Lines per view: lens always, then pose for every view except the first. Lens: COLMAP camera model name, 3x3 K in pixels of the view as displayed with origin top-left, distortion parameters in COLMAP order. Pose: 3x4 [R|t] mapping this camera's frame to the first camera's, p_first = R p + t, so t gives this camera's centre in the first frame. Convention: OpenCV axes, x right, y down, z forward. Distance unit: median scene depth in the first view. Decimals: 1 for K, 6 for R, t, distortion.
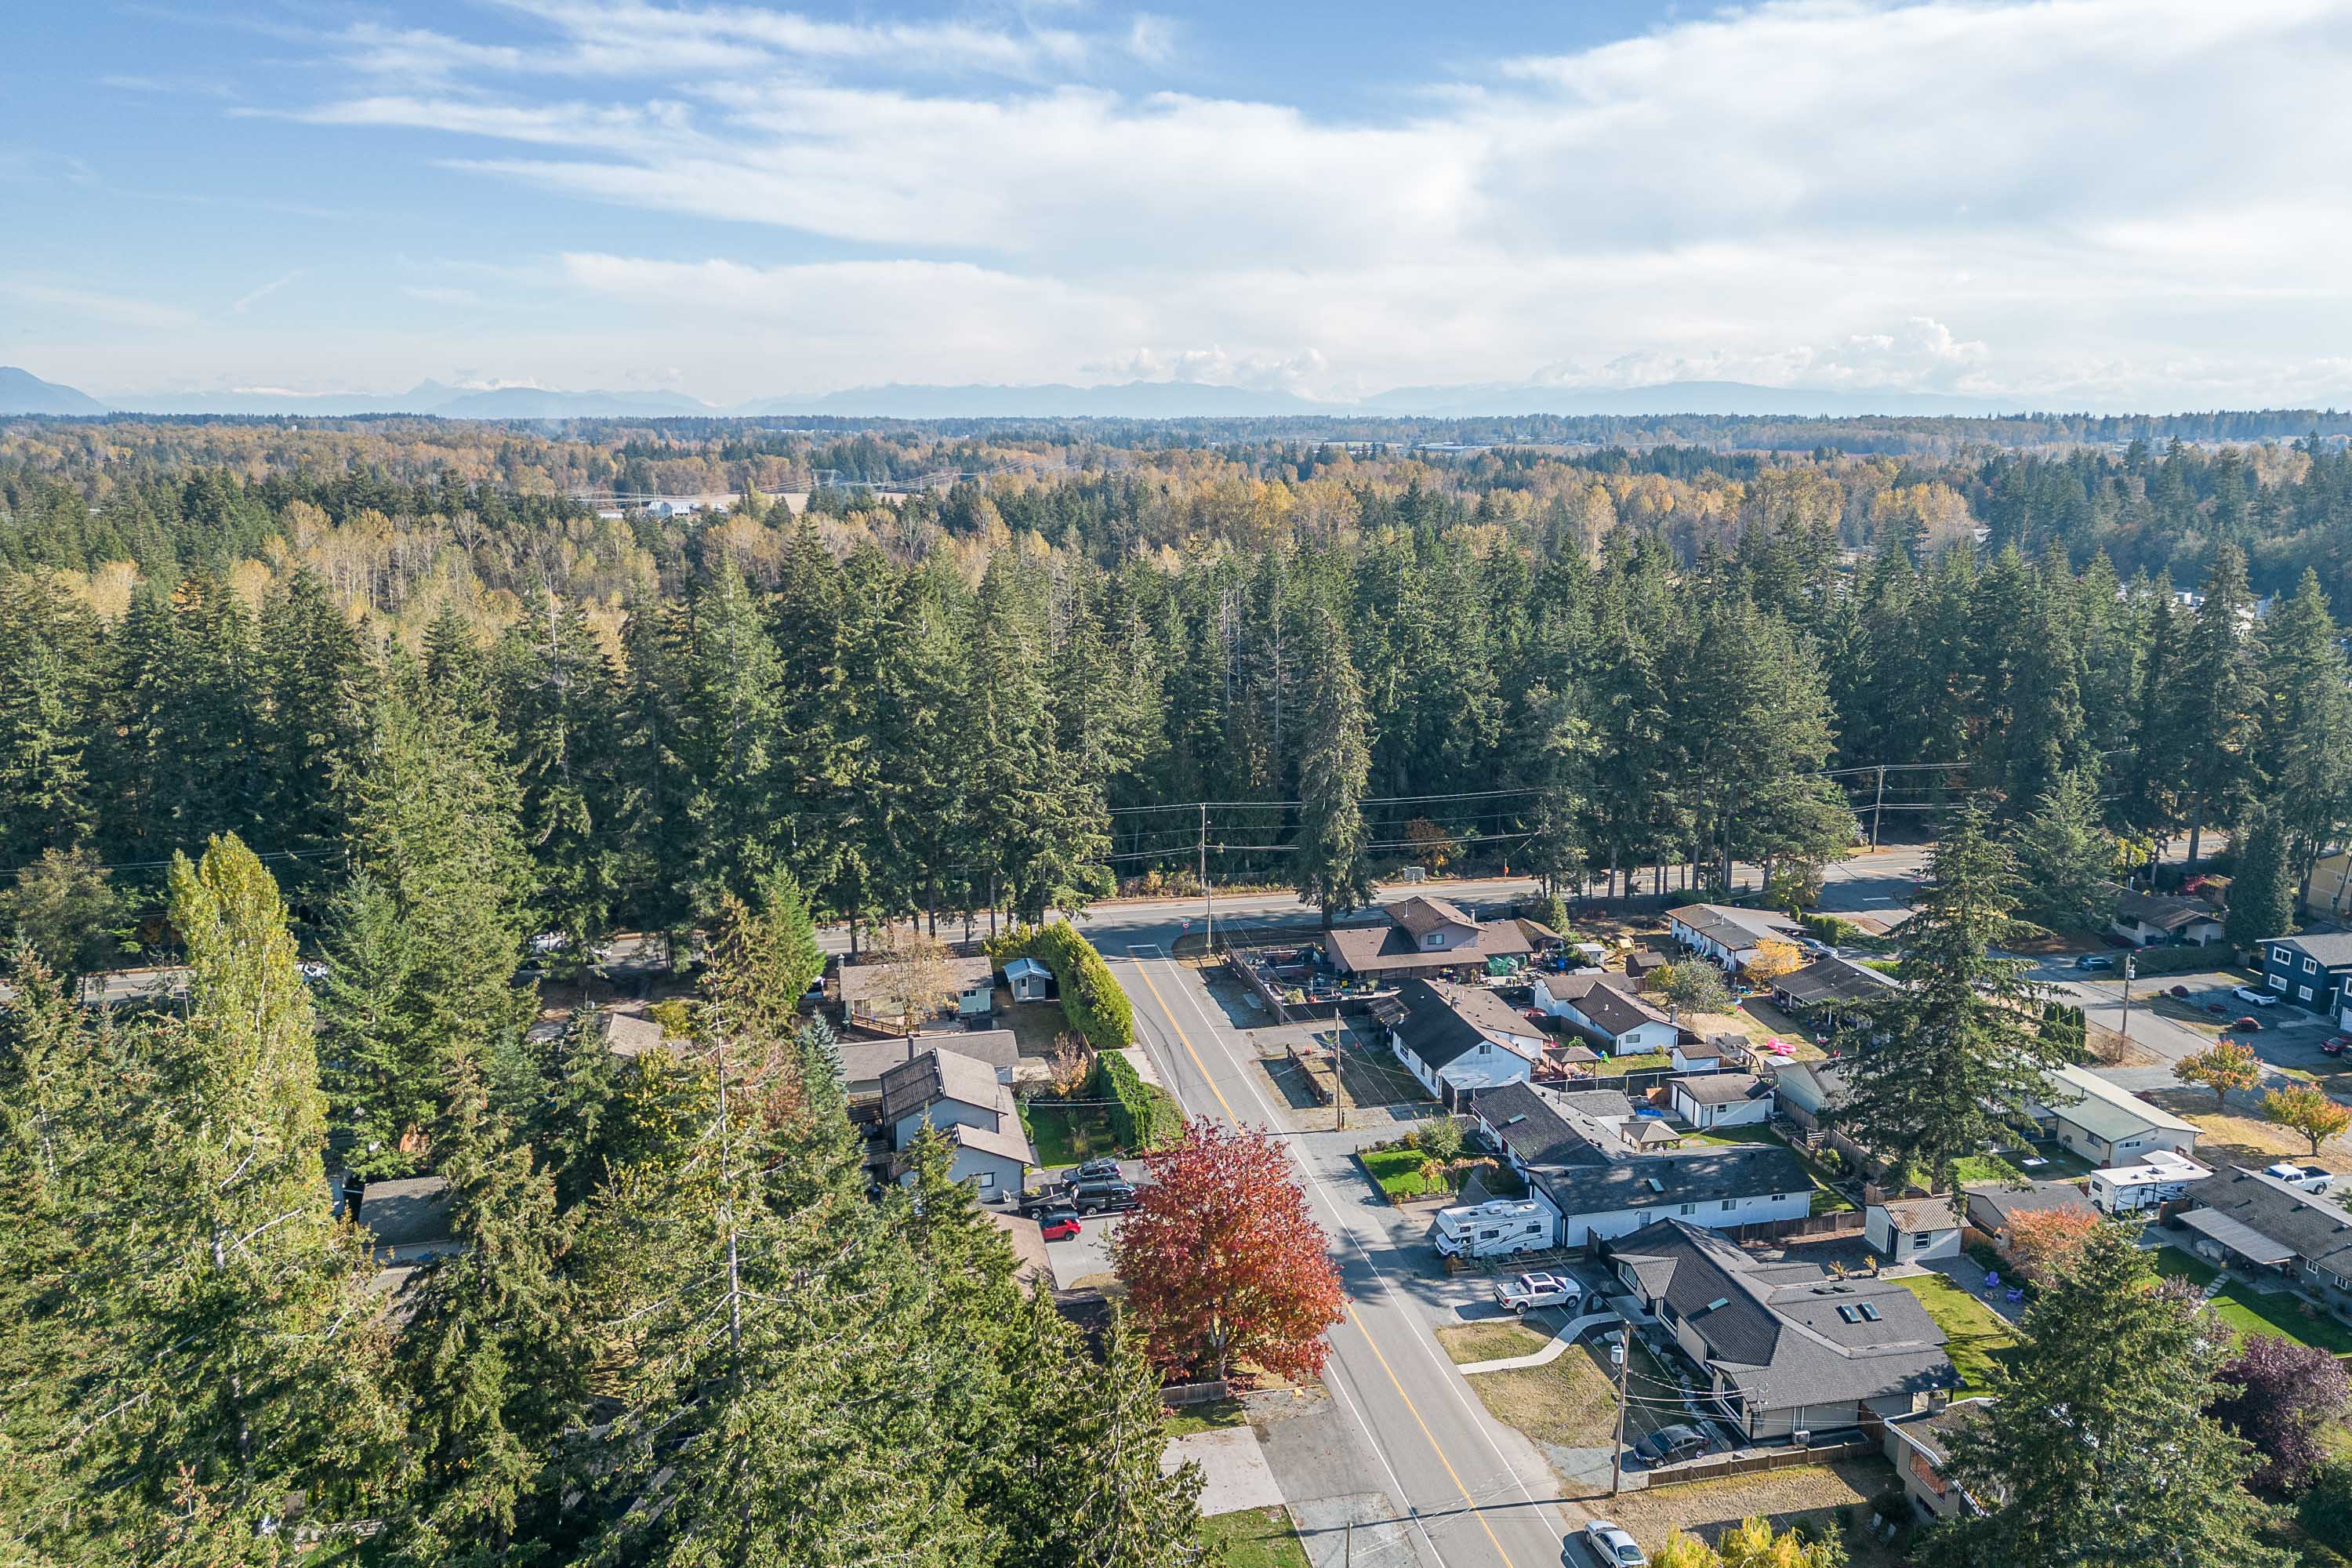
lens RADIAL K [[1588.4, 0, 1165.8], [0, 1588.4, 788.8], [0, 0, 1]] dist [0.085205, -0.084124]
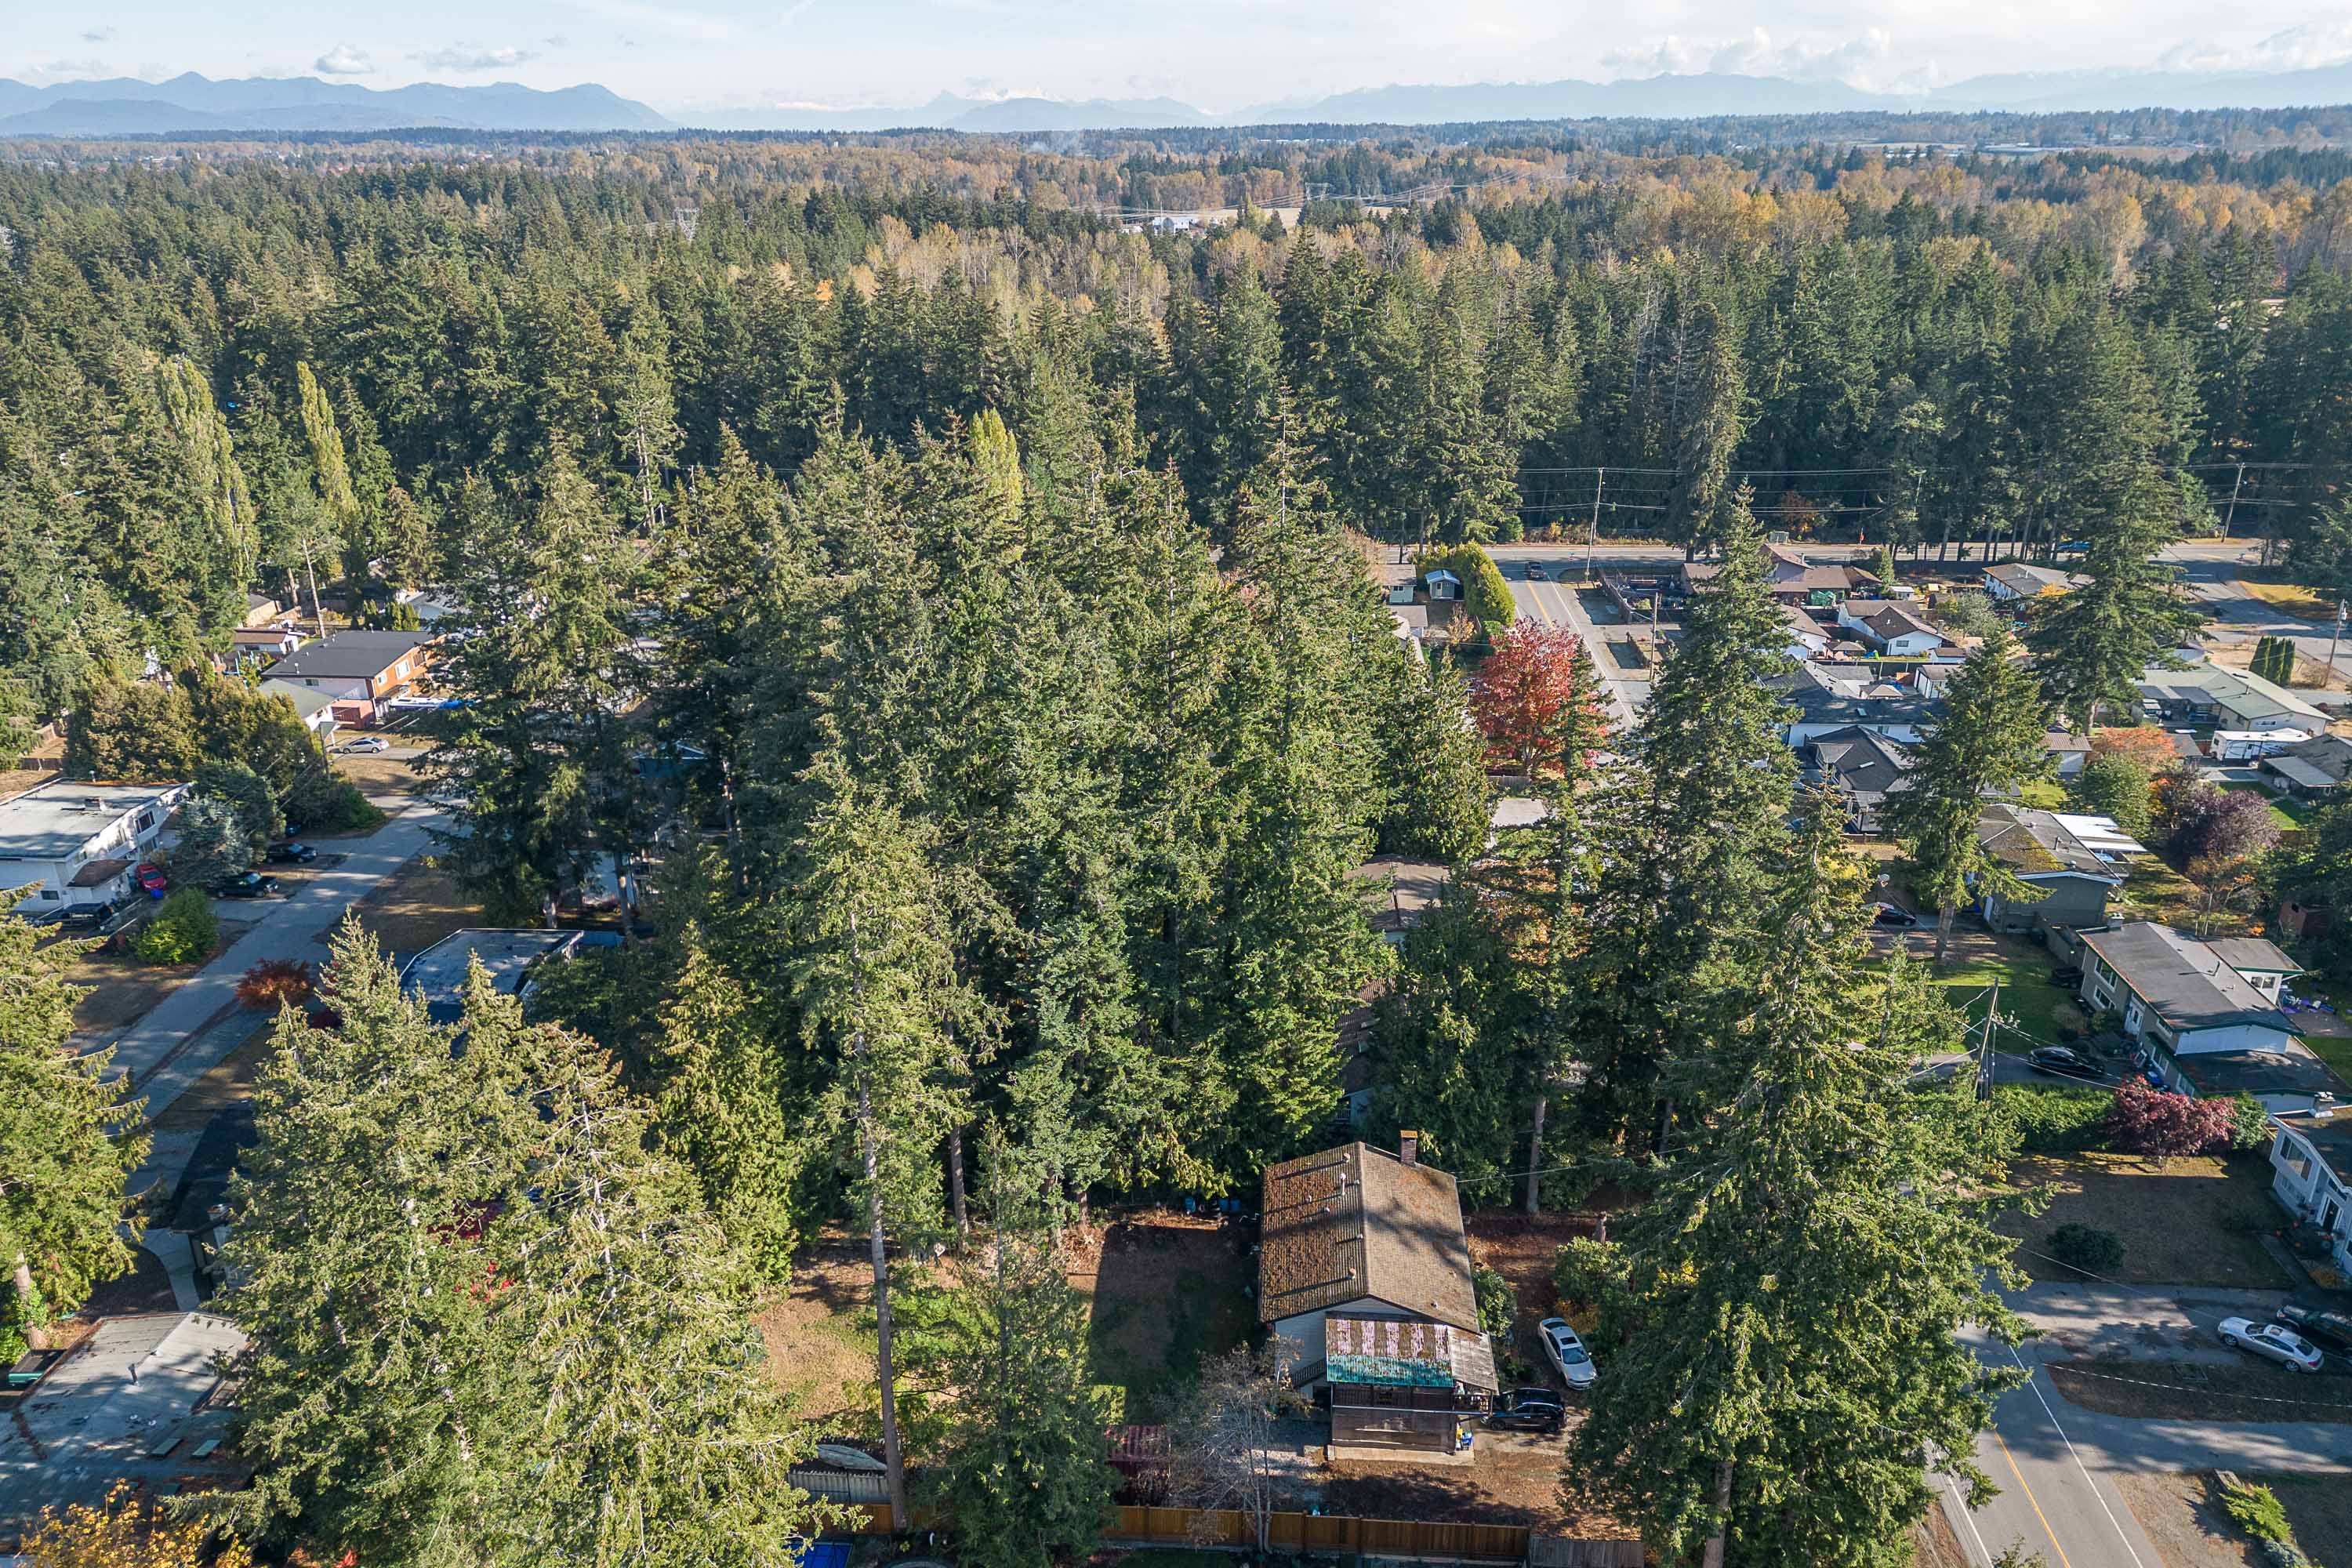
lens RADIAL K [[1588.4, 0, 1165.8], [0, 1588.4, 788.8], [0, 0, 1]] dist [0.085205, -0.084124]
pose [[0.957336, 0.101617, -0.270519, 0.062948], [-0.055959, 0.983603, 0.171446, 0.060772], [0.283506, -0.148993, 0.947325, -0.329099]]
